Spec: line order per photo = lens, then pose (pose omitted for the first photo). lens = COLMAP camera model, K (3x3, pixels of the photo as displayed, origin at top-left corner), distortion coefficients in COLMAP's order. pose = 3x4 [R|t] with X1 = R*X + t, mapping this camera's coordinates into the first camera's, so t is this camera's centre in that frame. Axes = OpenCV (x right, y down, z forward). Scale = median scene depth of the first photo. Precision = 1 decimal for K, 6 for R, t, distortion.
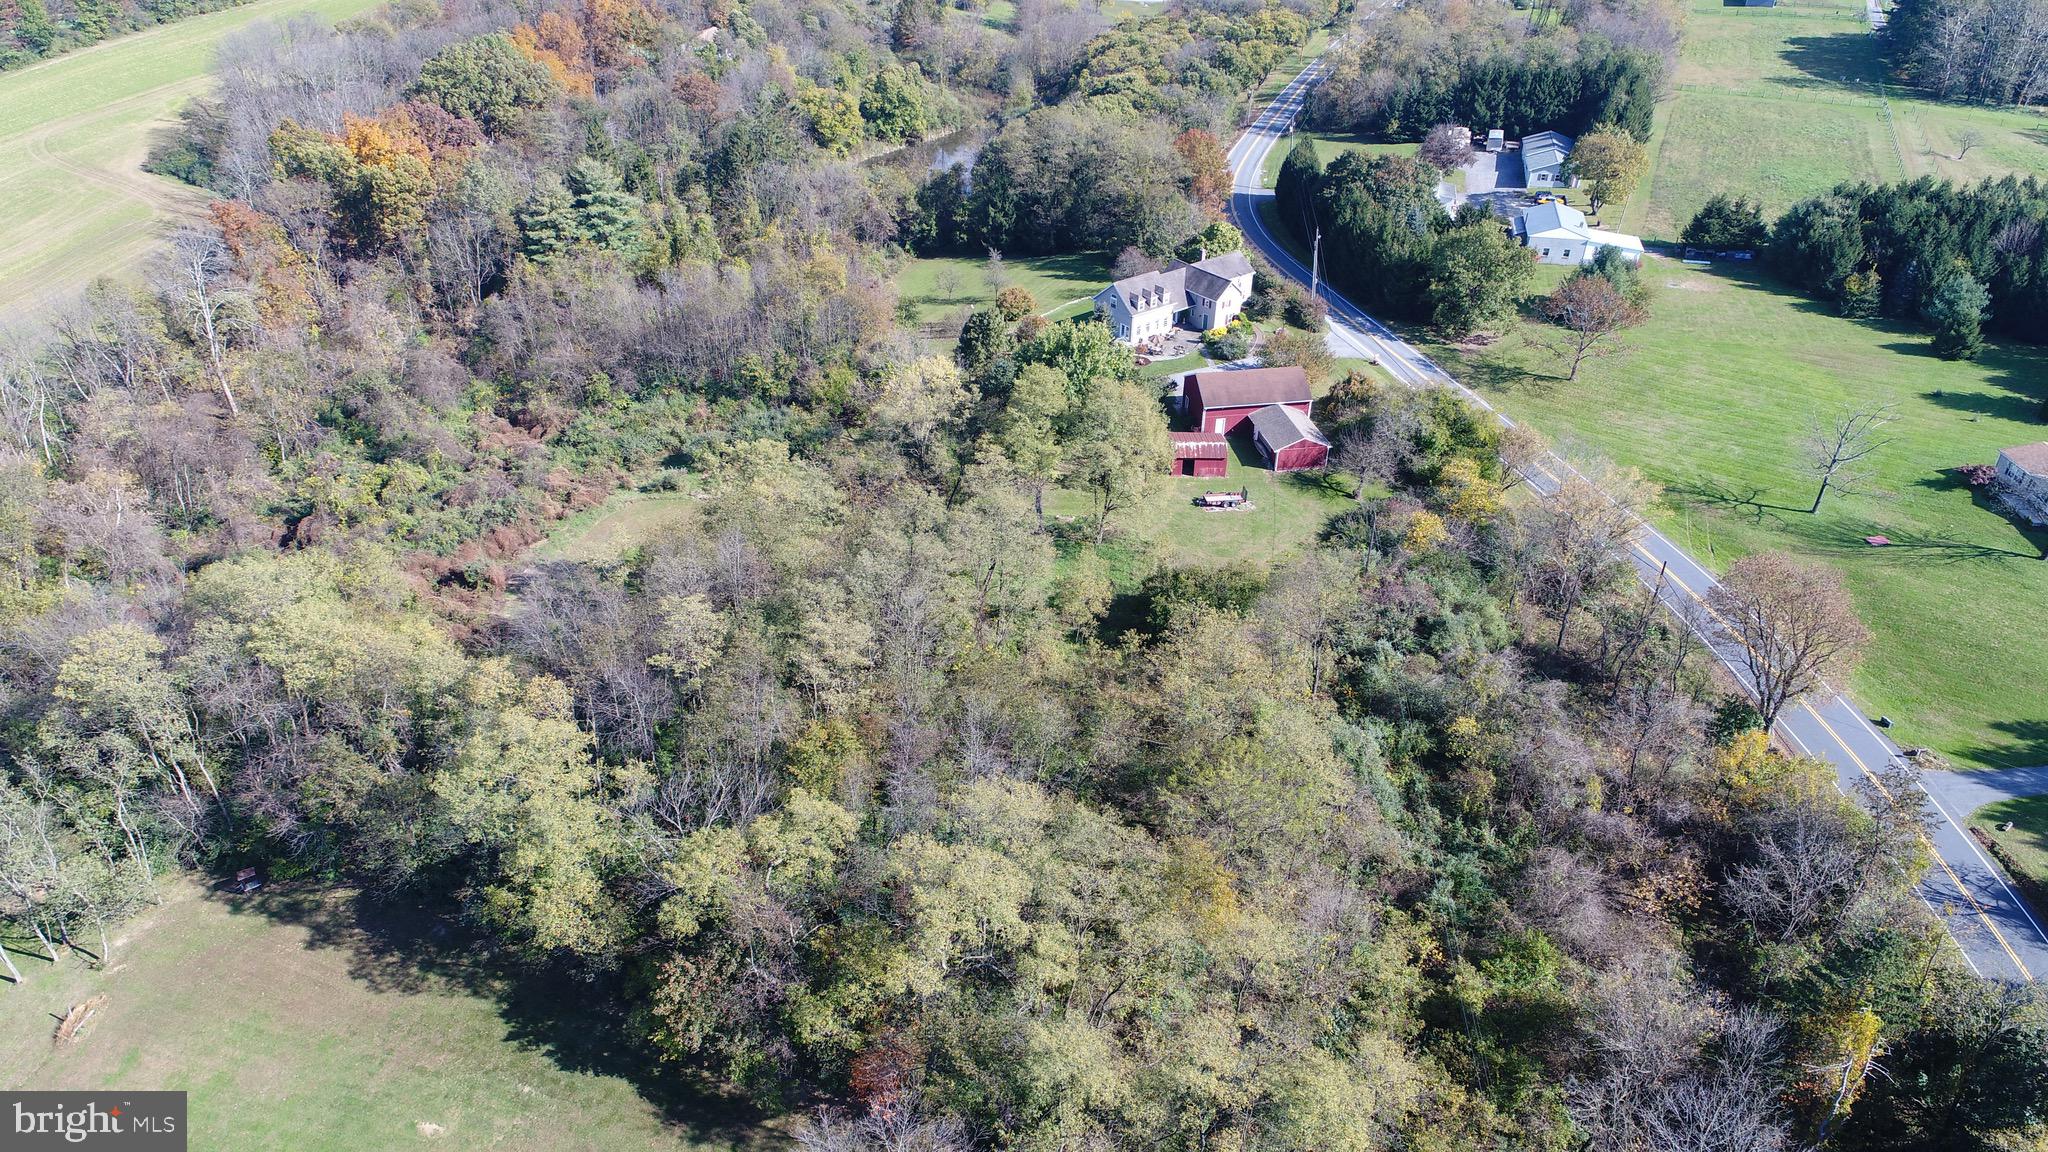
lens RADIAL K [[1343.2, 0, 1023.3], [0, 1343.2, 579.9], [0, 0, 1]] dist [0.209521, -0.193020]
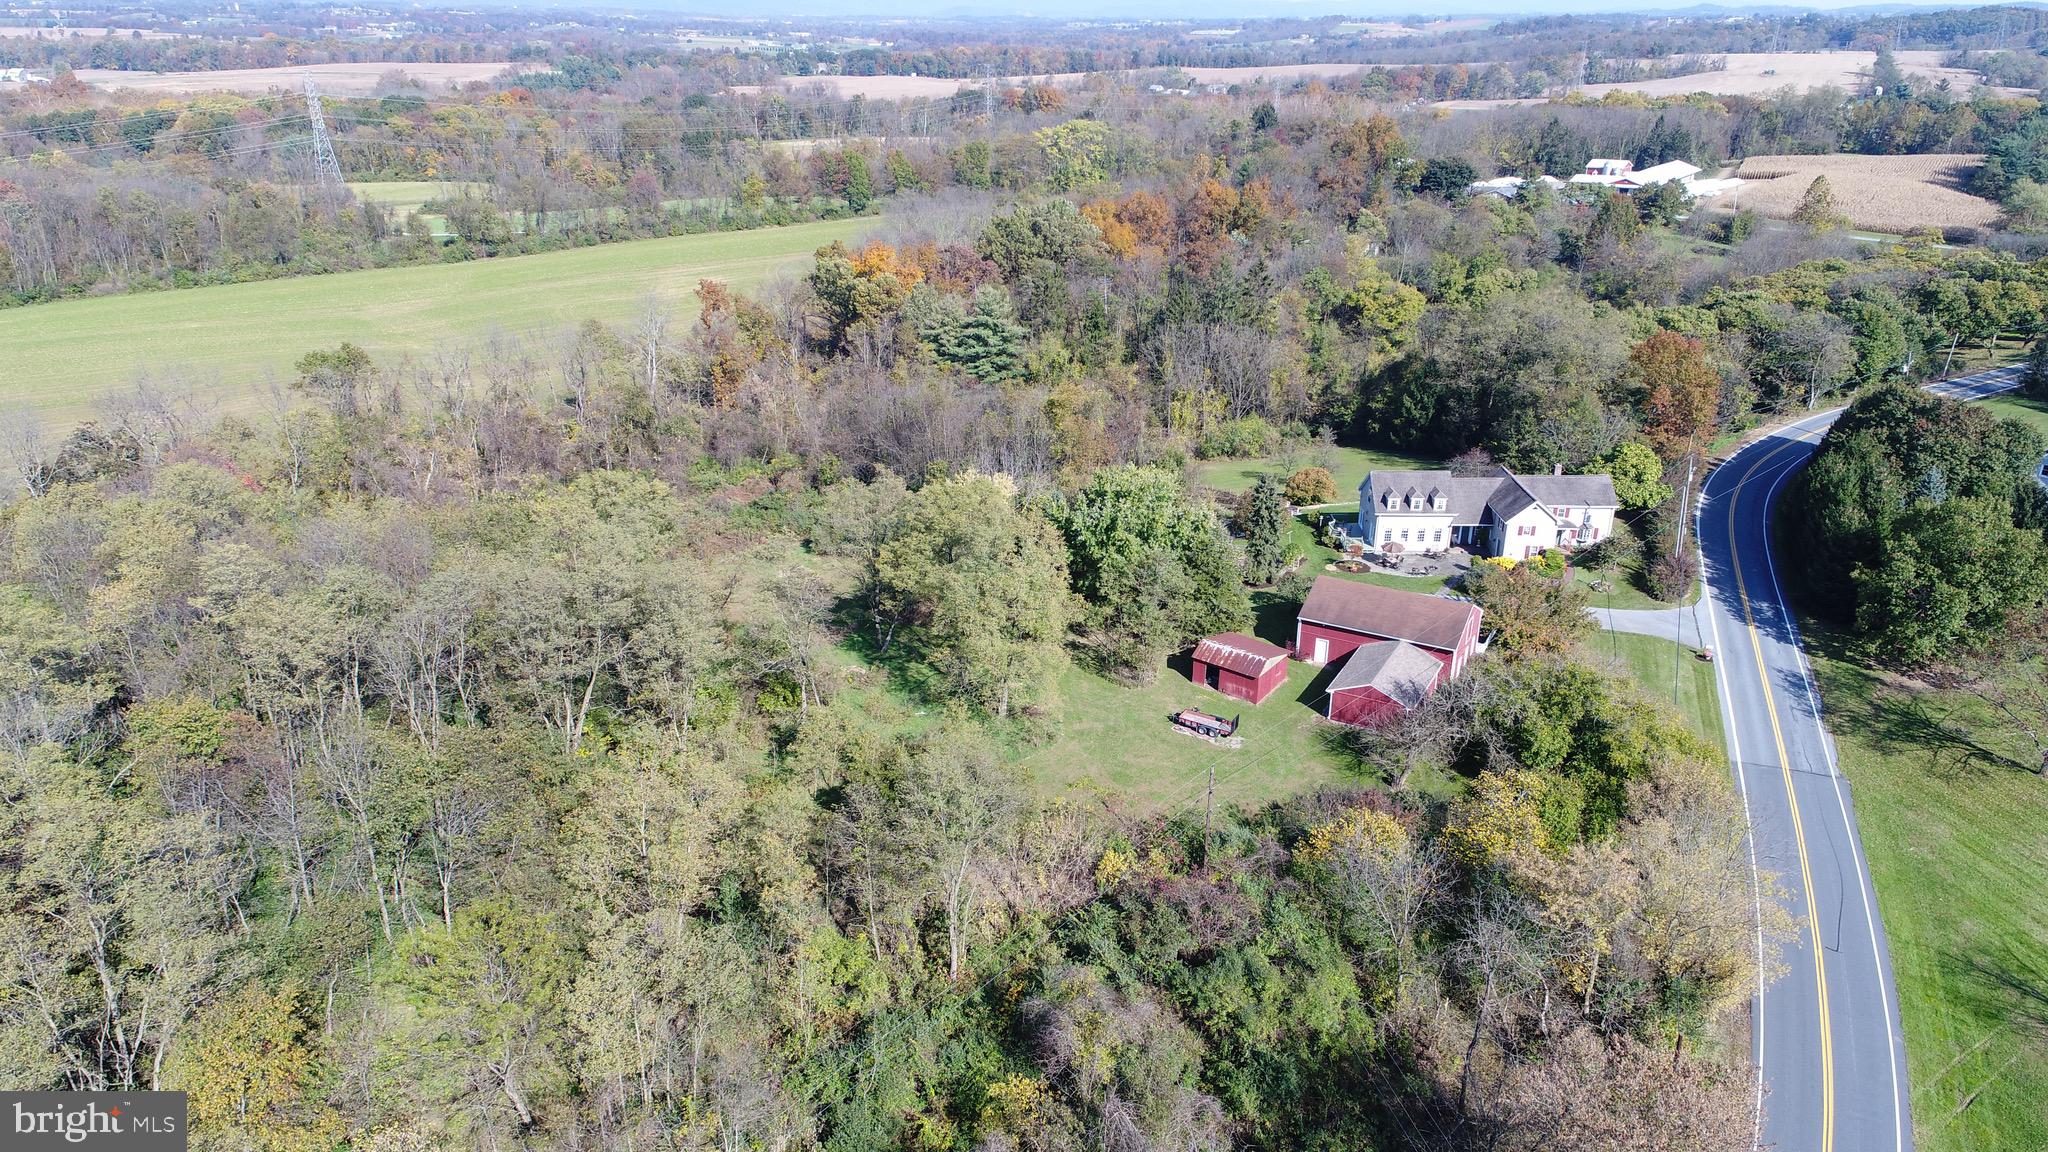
lens RADIAL K [[1343.2, 0, 1023.3], [0, 1343.2, 579.9], [0, 0, 1]] dist [0.209521, -0.193020]
pose [[0.774599, 0.230554, -0.588932, 0.377890], [-0.331279, 0.941131, -0.067287, -0.039669], [0.538749, 0.247221, 0.805377, 0.270044]]
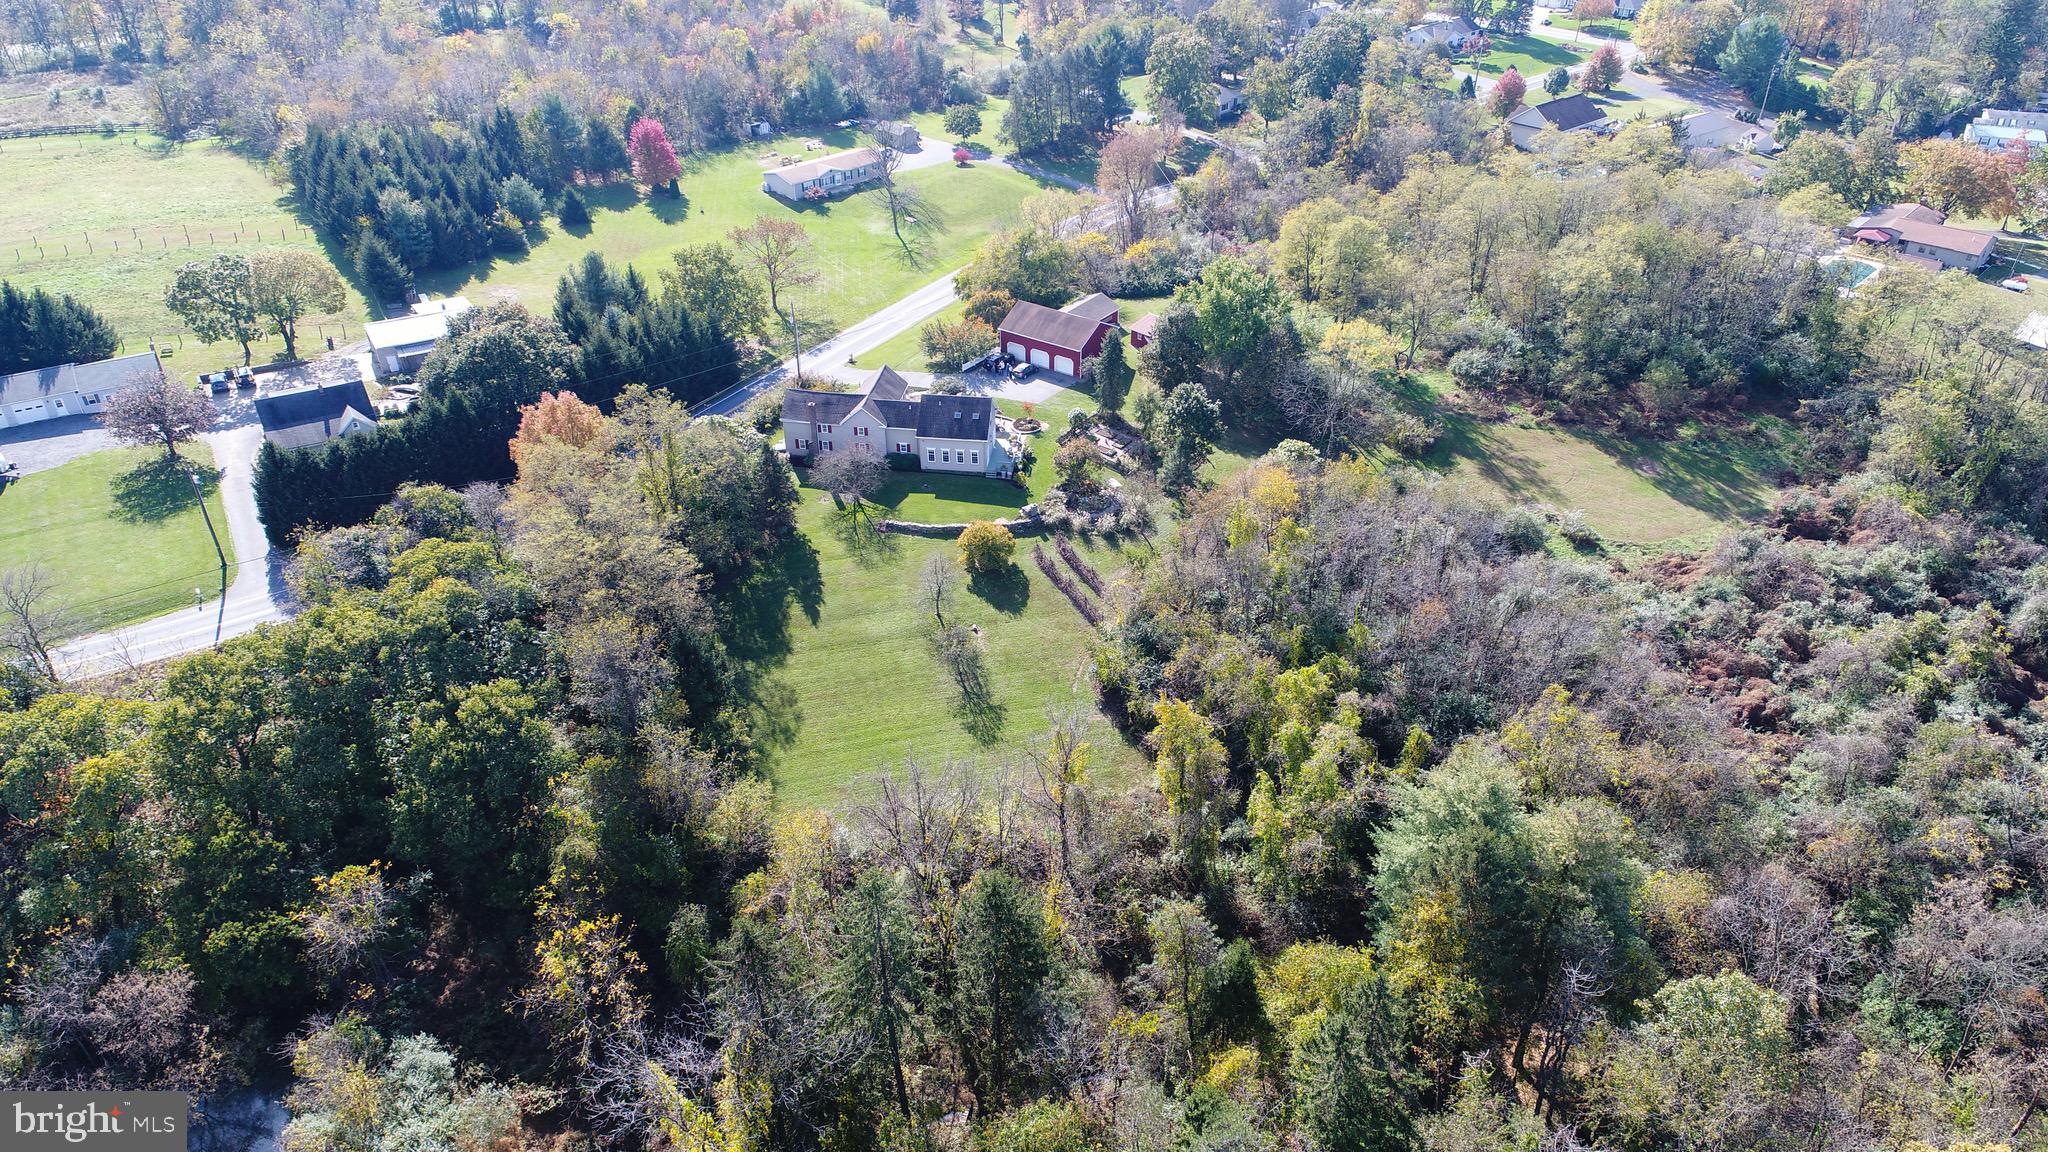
lens RADIAL K [[1343.2, 0, 1023.3], [0, 1343.2, 579.9], [0, 0, 1]] dist [0.209521, -0.193020]
pose [[-0.693852, -0.400003, 0.598804, -0.482438], [0.381142, 0.501526, 0.776661, -0.785006], [-0.610983, 0.767118, -0.195527, 1.206832]]
